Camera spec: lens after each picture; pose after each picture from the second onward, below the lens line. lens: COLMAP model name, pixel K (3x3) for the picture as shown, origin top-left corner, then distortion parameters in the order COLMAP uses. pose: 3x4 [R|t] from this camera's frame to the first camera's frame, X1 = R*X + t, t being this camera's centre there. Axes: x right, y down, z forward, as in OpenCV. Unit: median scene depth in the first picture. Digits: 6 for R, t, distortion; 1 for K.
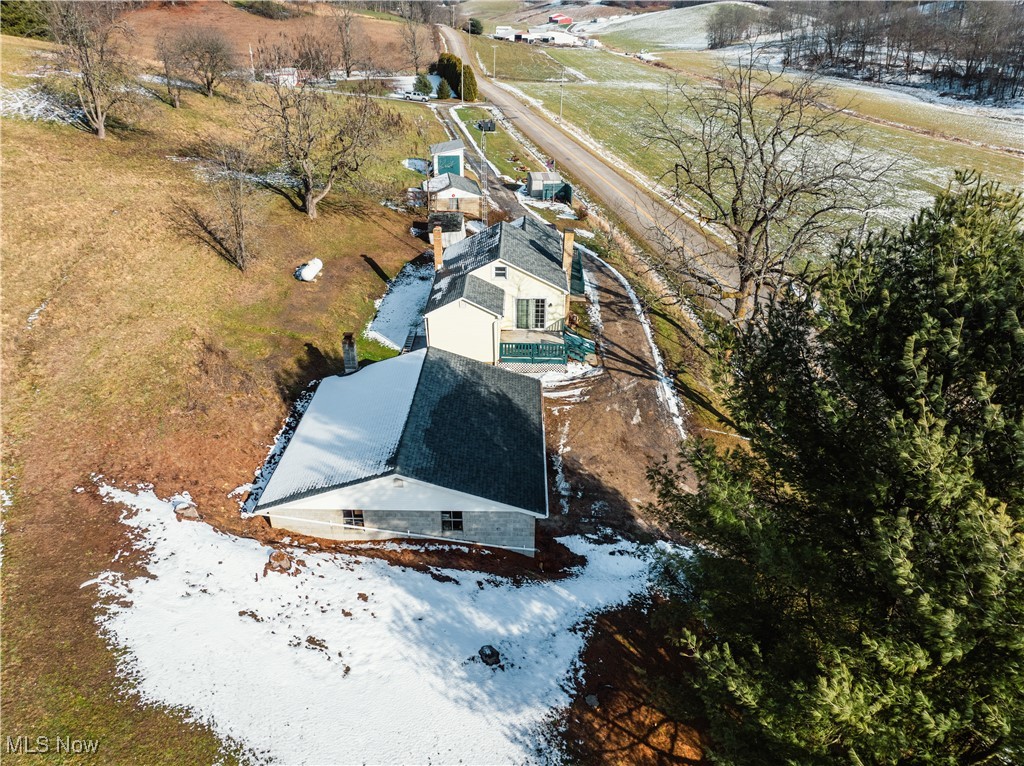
lens RADIAL K [[725.7, 0, 514.7], [0, 725.7, 382.4], [0, 0, 1]] dist [-0.066120, 0.040356]
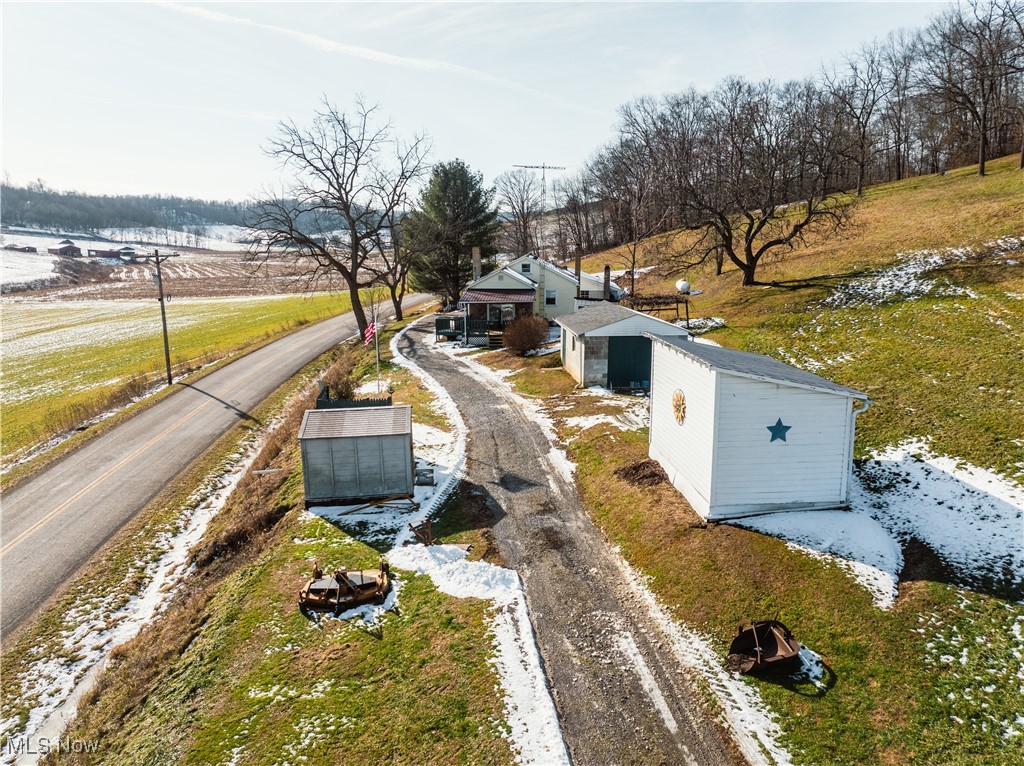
lens RADIAL K [[725.7, 0, 514.7], [0, 725.7, 382.4], [0, 0, 1]] dist [-0.066120, 0.040356]
pose [[-0.998491, -0.023665, 0.049547, -0.070283], [0.013029, 0.774472, 0.632474, -0.964287], [-0.053340, 0.632165, -0.772995, 2.445014]]
